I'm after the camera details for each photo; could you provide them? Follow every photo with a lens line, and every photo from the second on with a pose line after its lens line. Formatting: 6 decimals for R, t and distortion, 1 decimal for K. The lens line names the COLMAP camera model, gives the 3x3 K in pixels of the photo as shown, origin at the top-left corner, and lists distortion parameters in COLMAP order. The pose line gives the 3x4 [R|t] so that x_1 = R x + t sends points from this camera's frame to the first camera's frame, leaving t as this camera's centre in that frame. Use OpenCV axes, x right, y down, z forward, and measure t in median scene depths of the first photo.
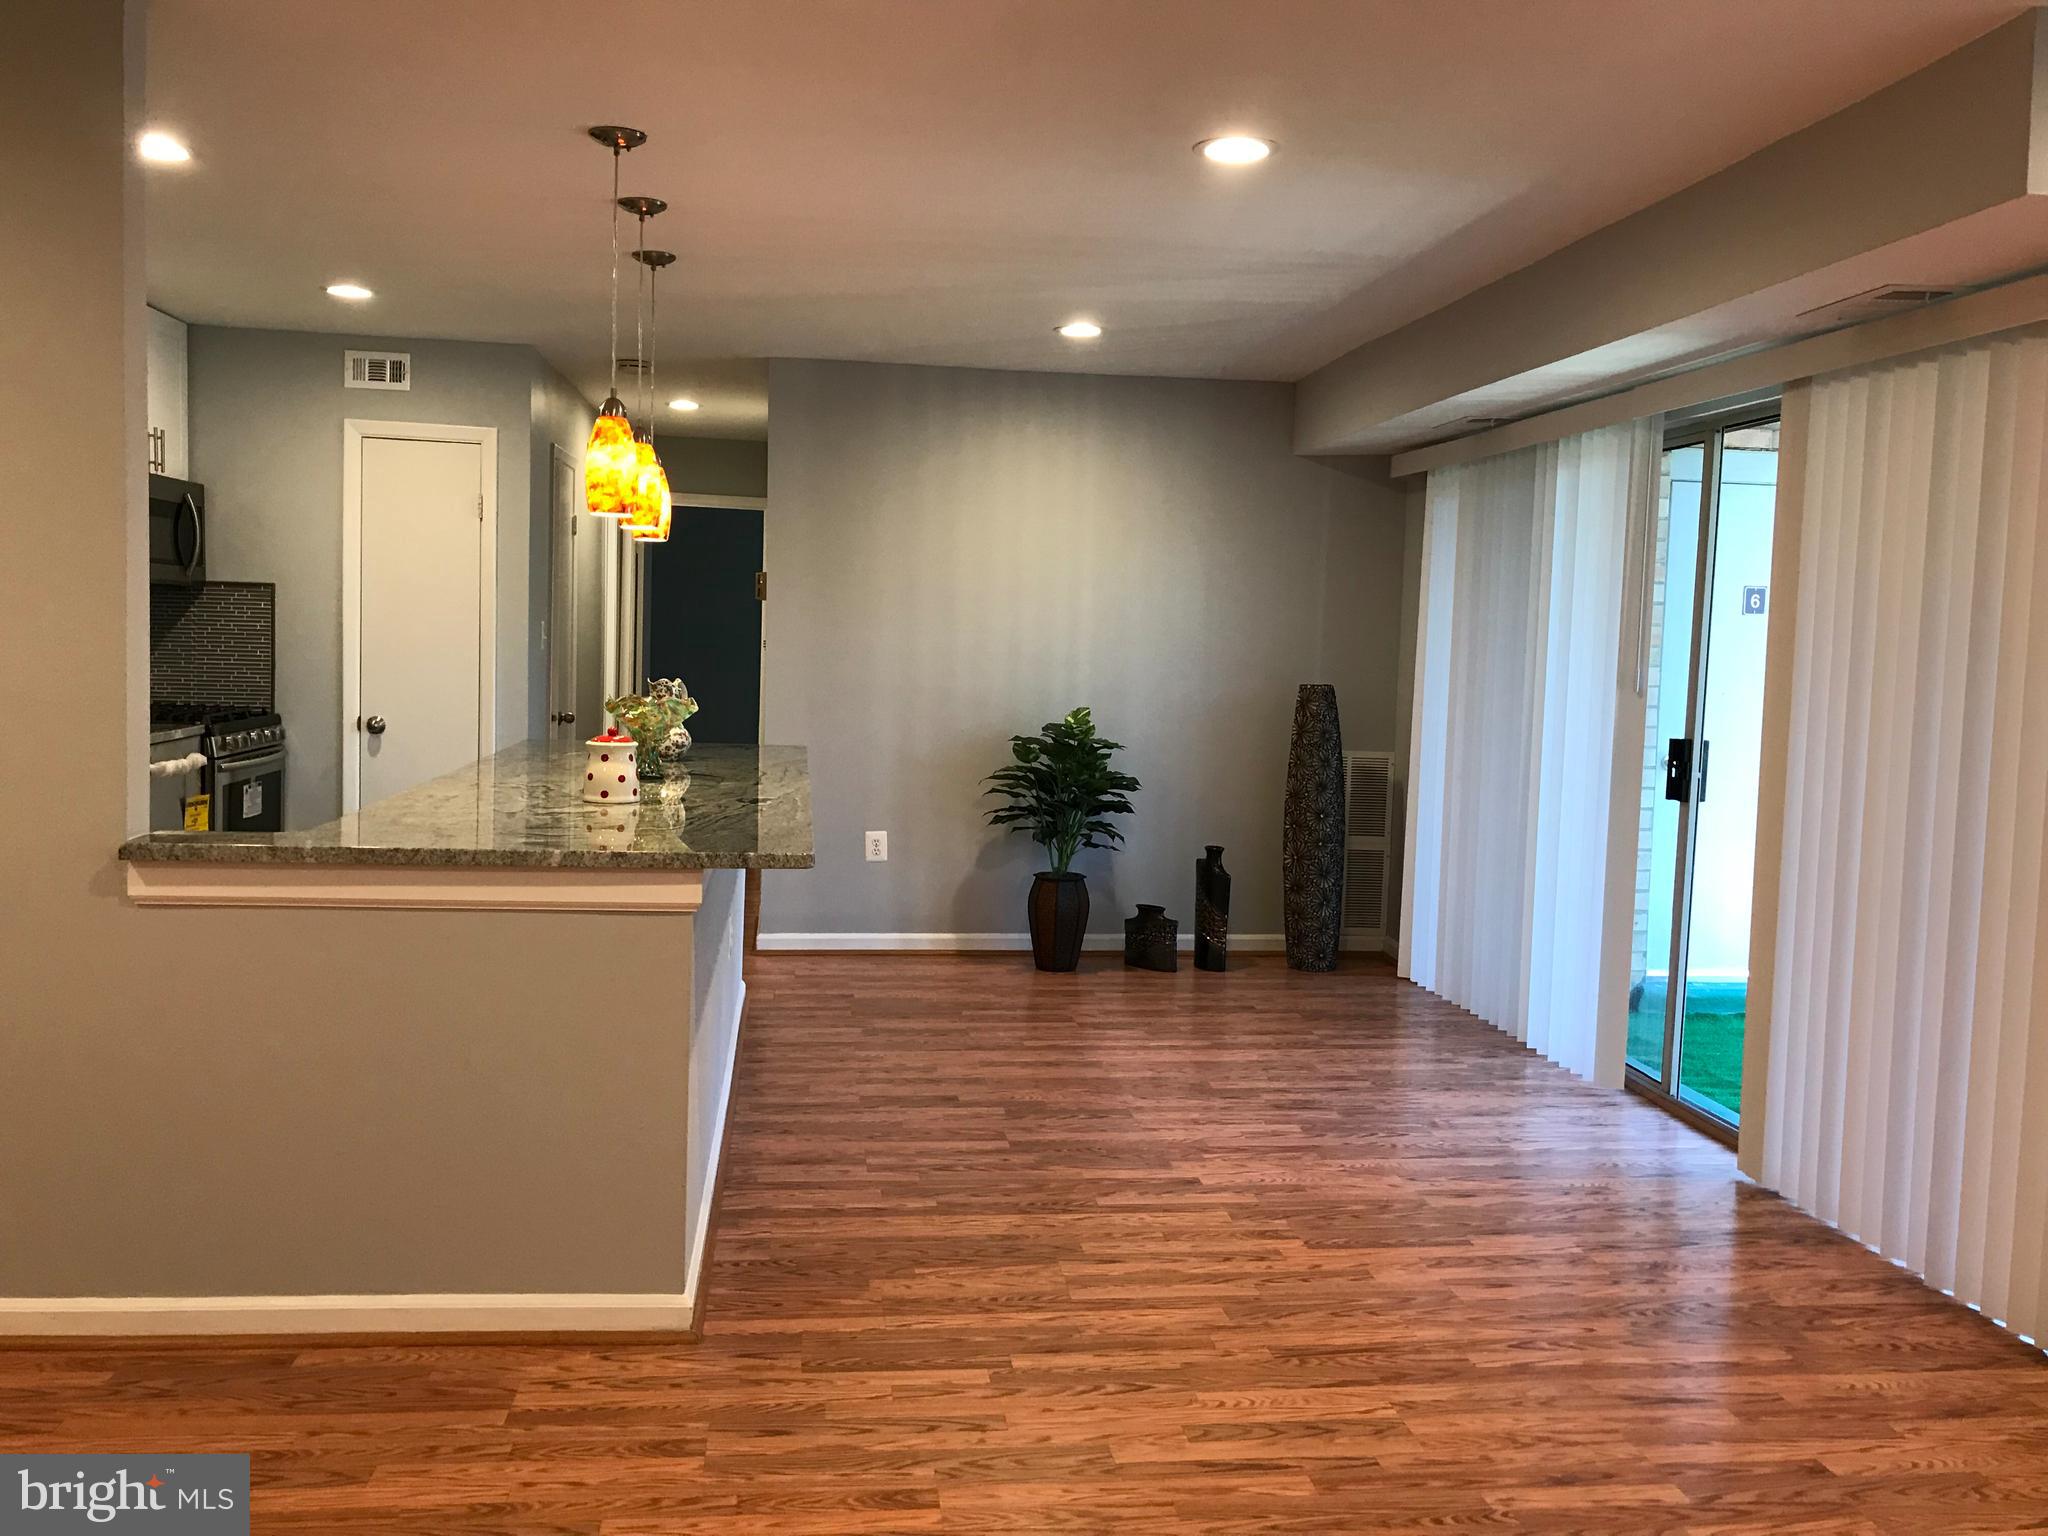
lens RADIAL K [[1684.1, 0, 1031.0], [0, 1684.1, 761.7], [0, 0, 1]] dist [0.006711, 0.000584]
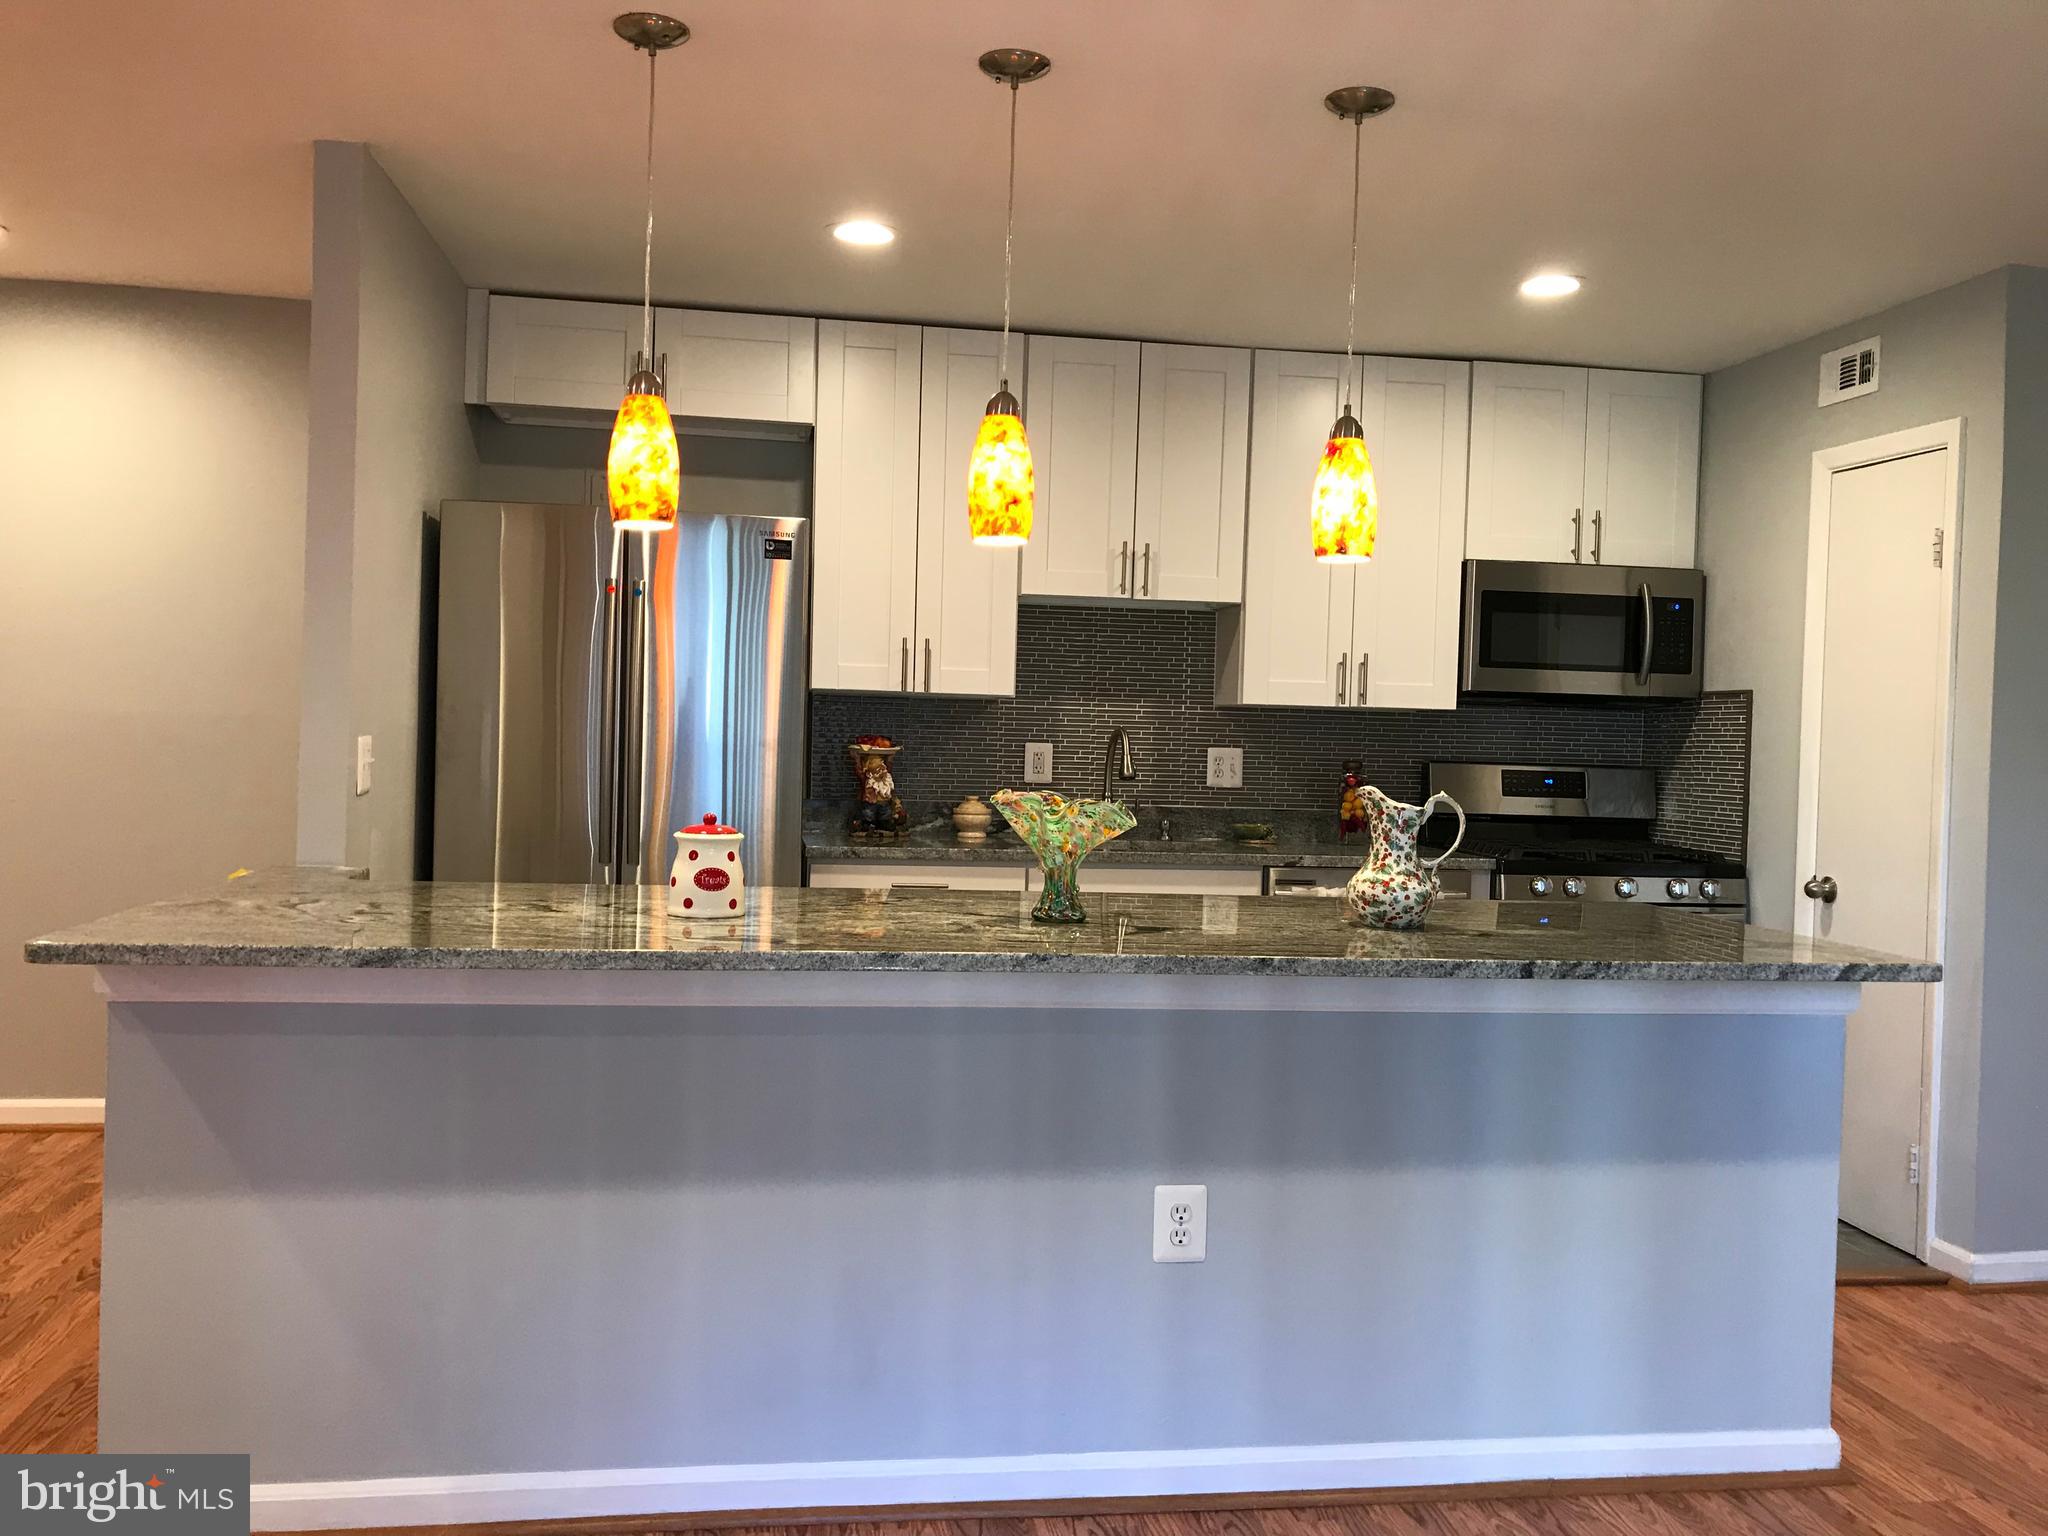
lens RADIAL K [[1683.1, 0, 968.3], [0, 1683.1, 776.3], [0, 0, 1]] dist [0.006006, -0.003432]
pose [[0.018827, -0.003593, -0.999816, 0.455996], [-0.107170, 0.994225, -0.005591, -0.042628], [0.994062, 0.107256, 0.018333, 1.026358]]
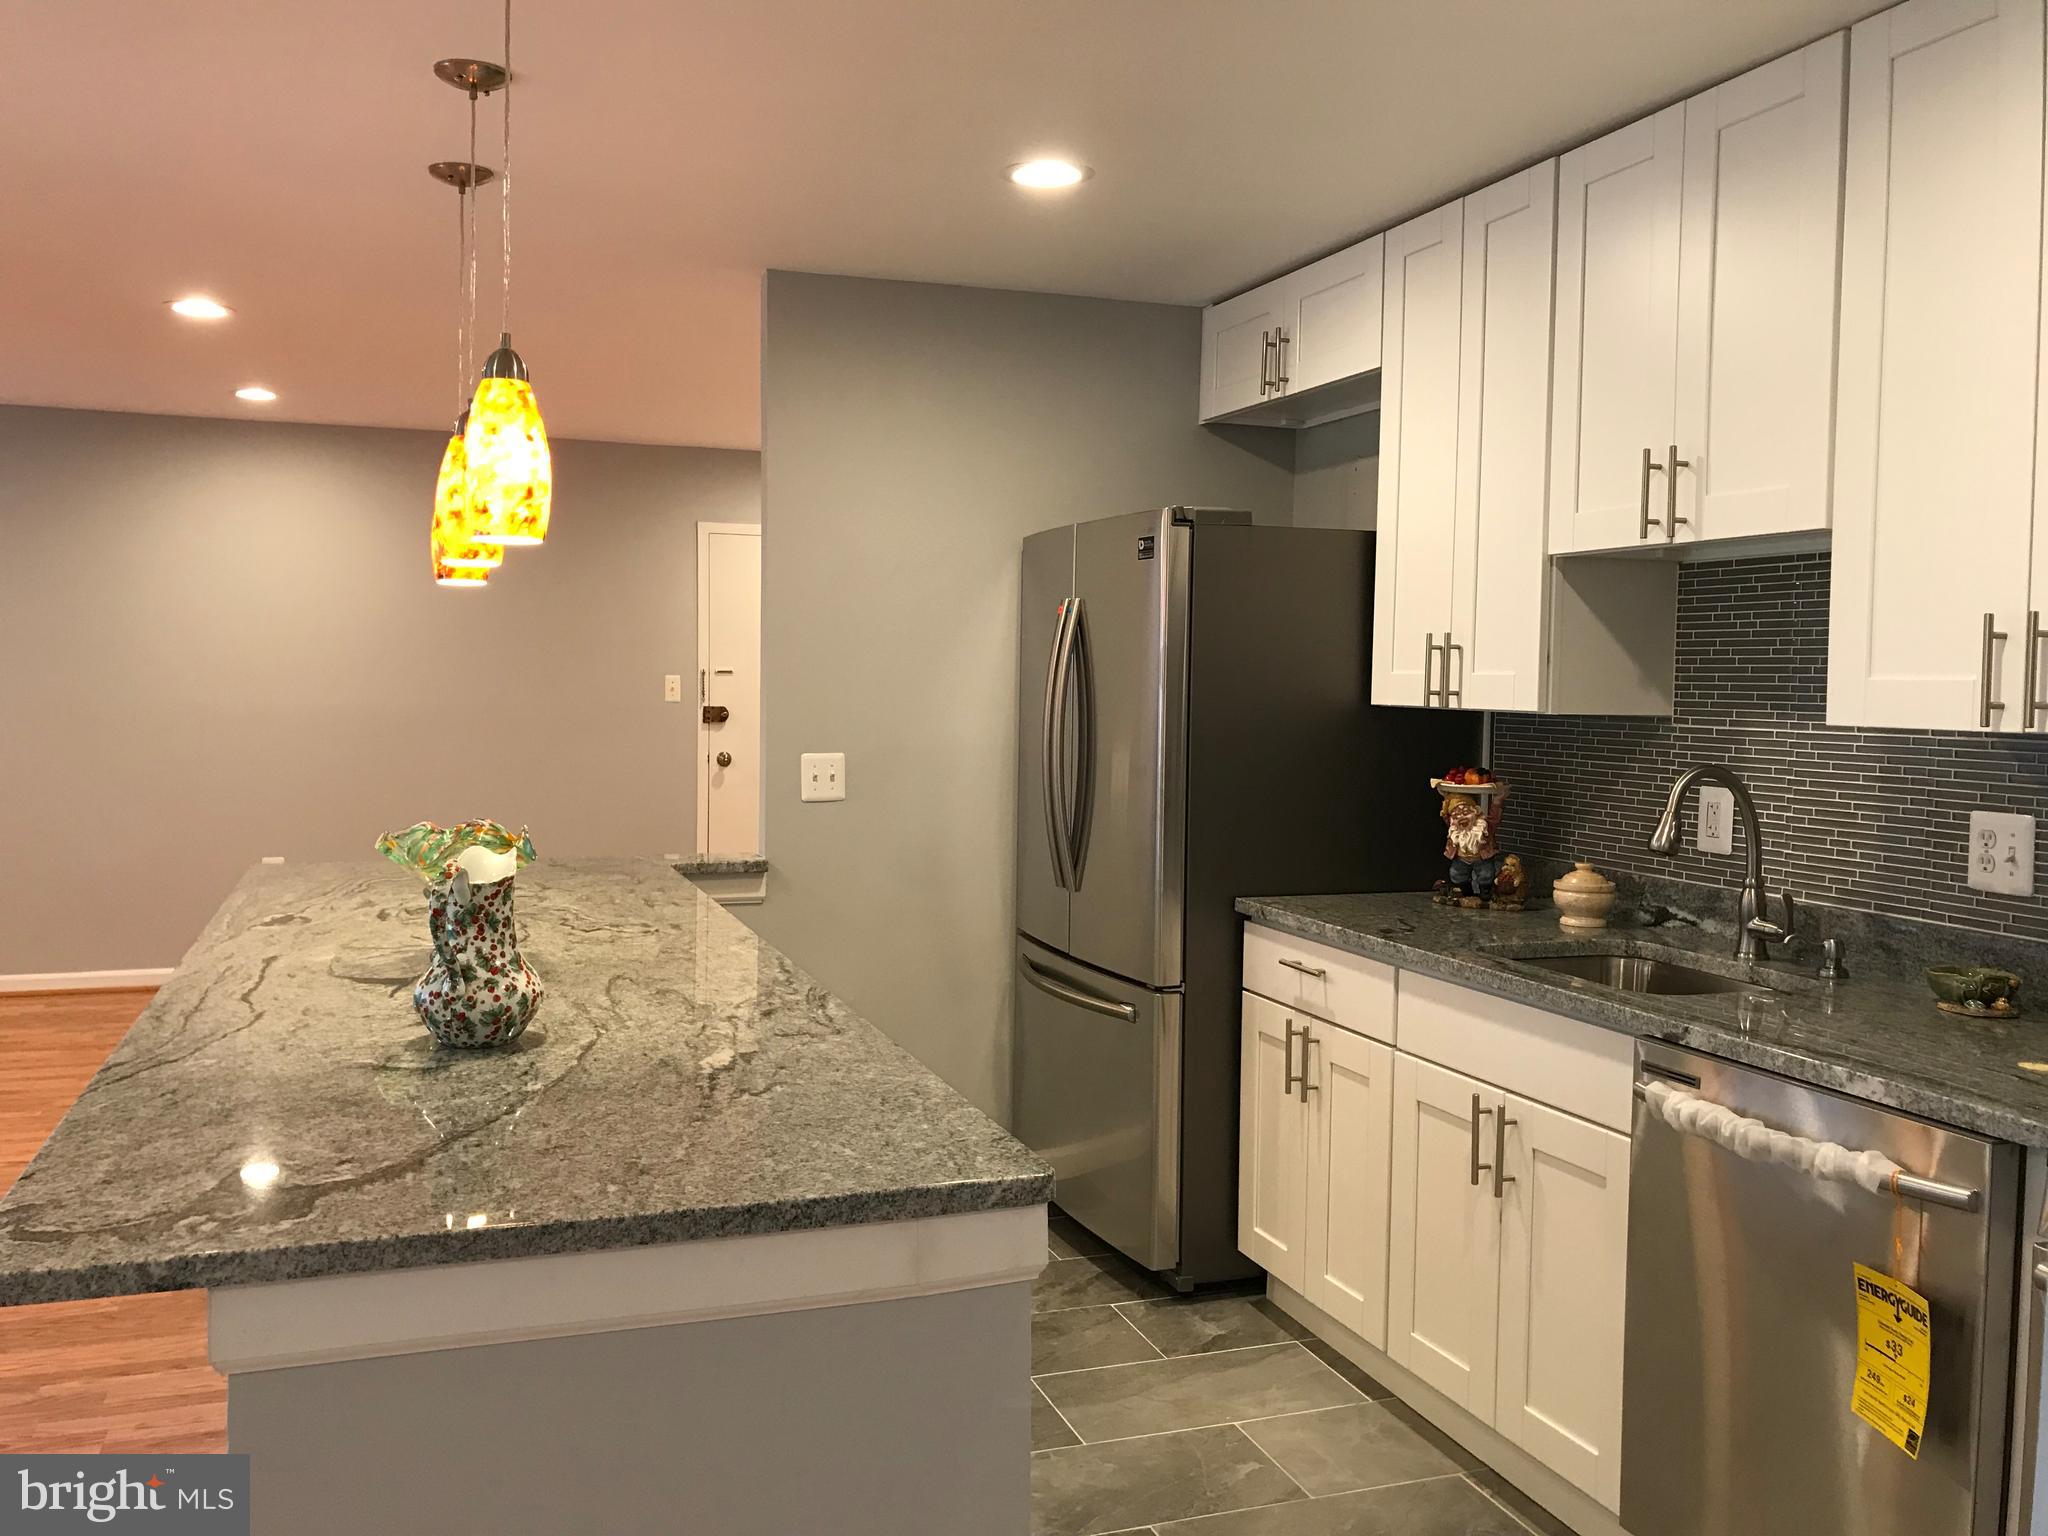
lens RADIAL K [[1744.2, 0, 985.8], [0, 1744.2, 759.9], [0, 0, 1]] dist [0.026382, 0.007833]
pose [[-0.980835, -0.032987, -0.192026, -0.321802], [-0.057353, 0.990779, 0.122753, -0.171451], [0.186207, 0.131413, -0.973683, 1.812748]]
